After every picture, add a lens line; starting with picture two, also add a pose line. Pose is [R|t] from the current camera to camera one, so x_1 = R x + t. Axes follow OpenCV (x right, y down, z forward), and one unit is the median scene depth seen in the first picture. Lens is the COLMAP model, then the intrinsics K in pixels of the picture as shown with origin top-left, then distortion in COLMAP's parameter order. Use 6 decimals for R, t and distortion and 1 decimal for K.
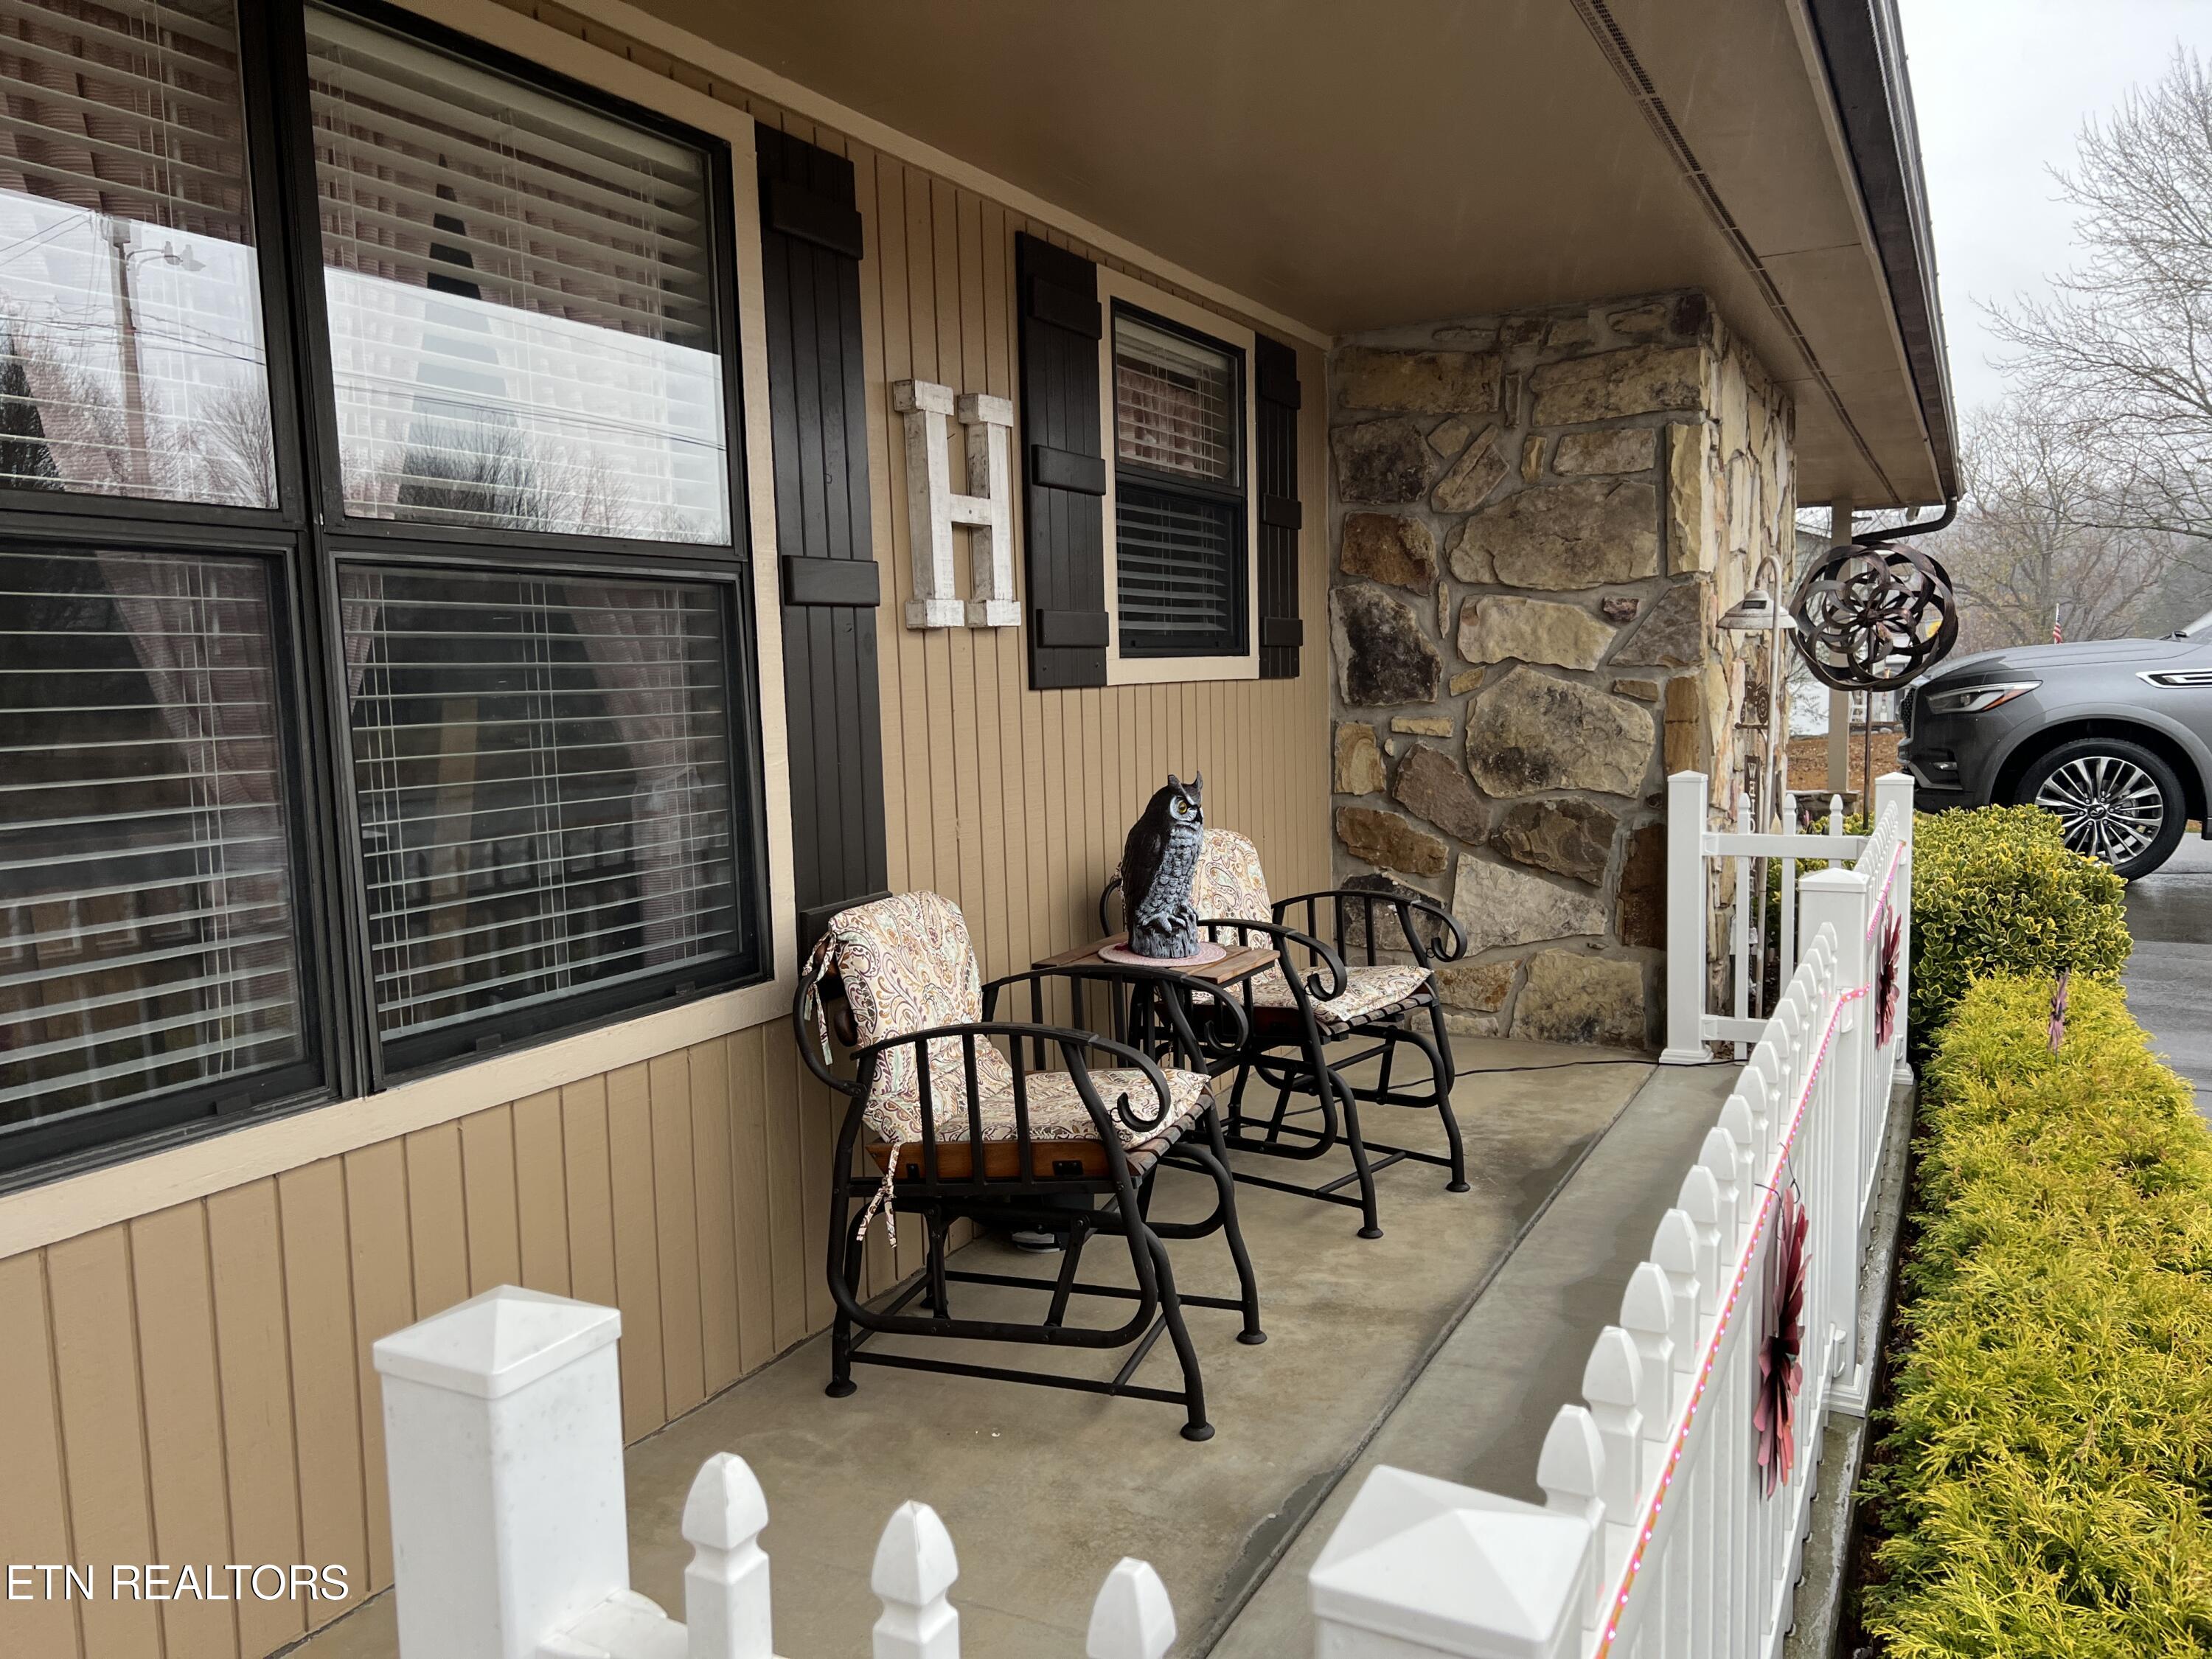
lens RADIAL K [[1666.9, 0, 1106.3], [0, 1666.9, 838.3], [0, 0, 1]] dist [0.070550, -0.078879]
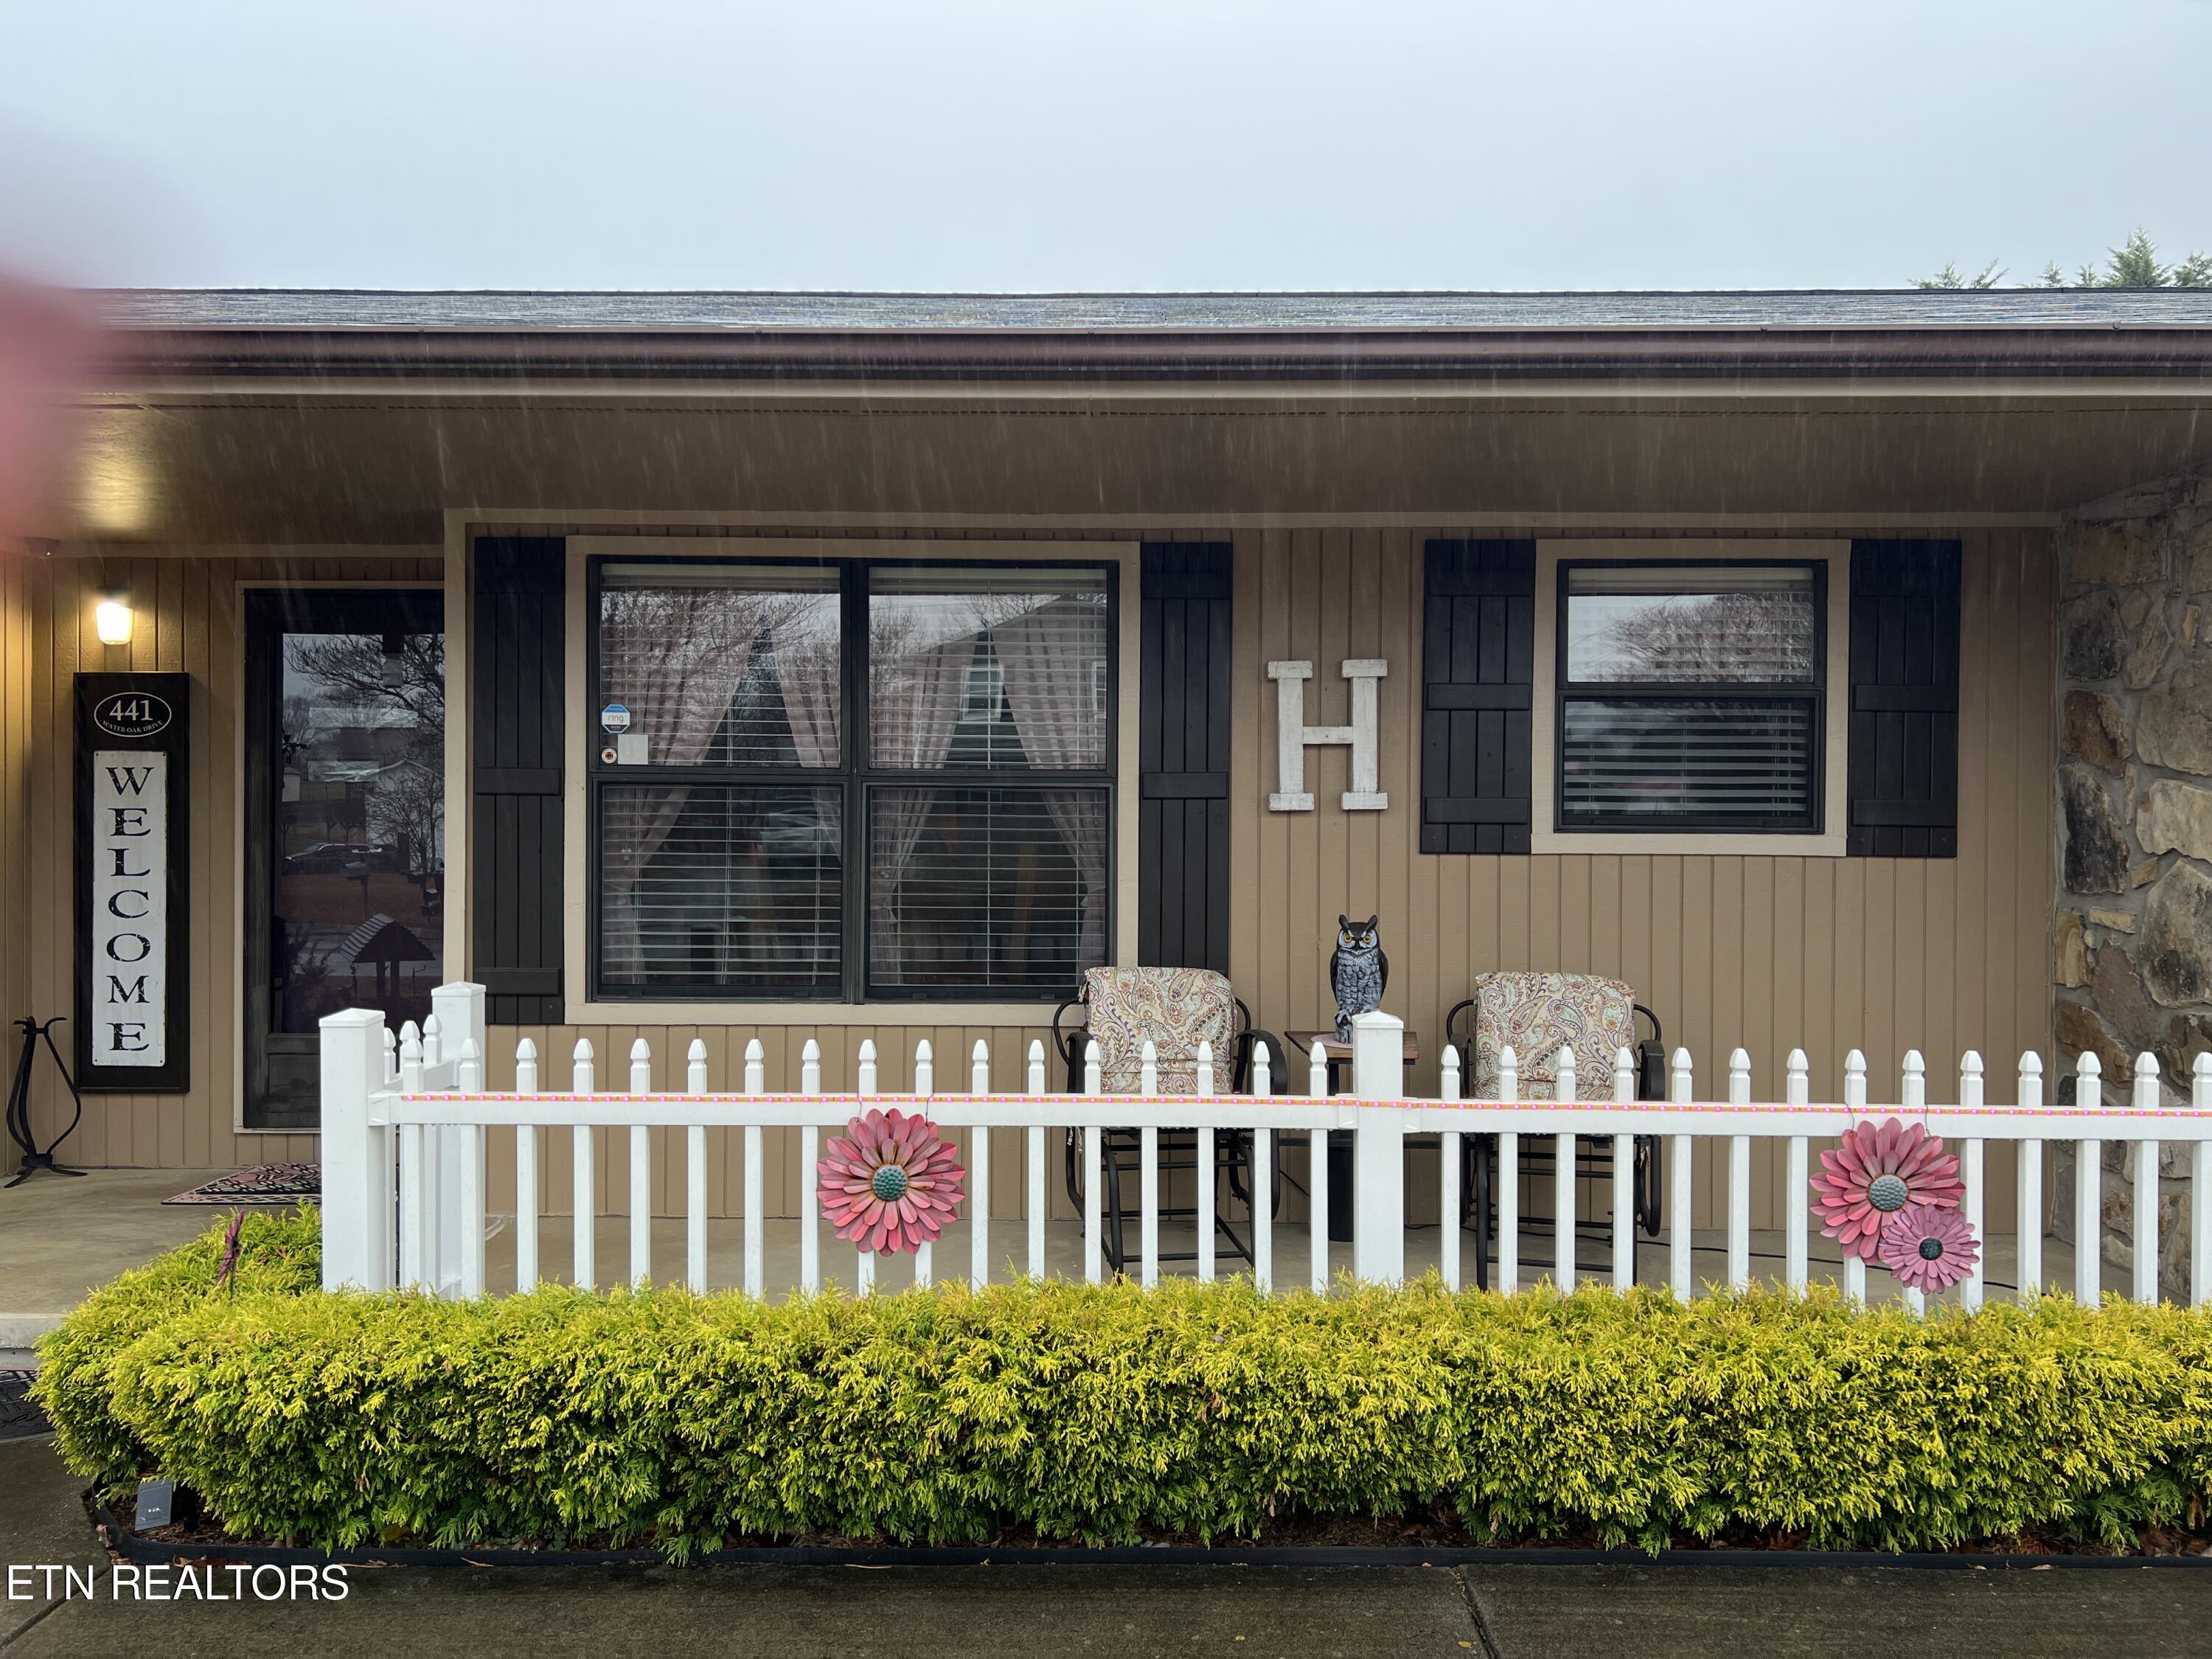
lens RADIAL K [[1666.9, 0, 1105.3], [0, 1666.9, 818.6], [0, 0, 1]] dist [0.070550, -0.078879]
pose [[0.435598, 0.032719, -0.899546, 0.806554], [-0.109111, 0.993890, -0.016686, -0.047517], [0.893504, 0.105419, 0.436507, 0.101328]]
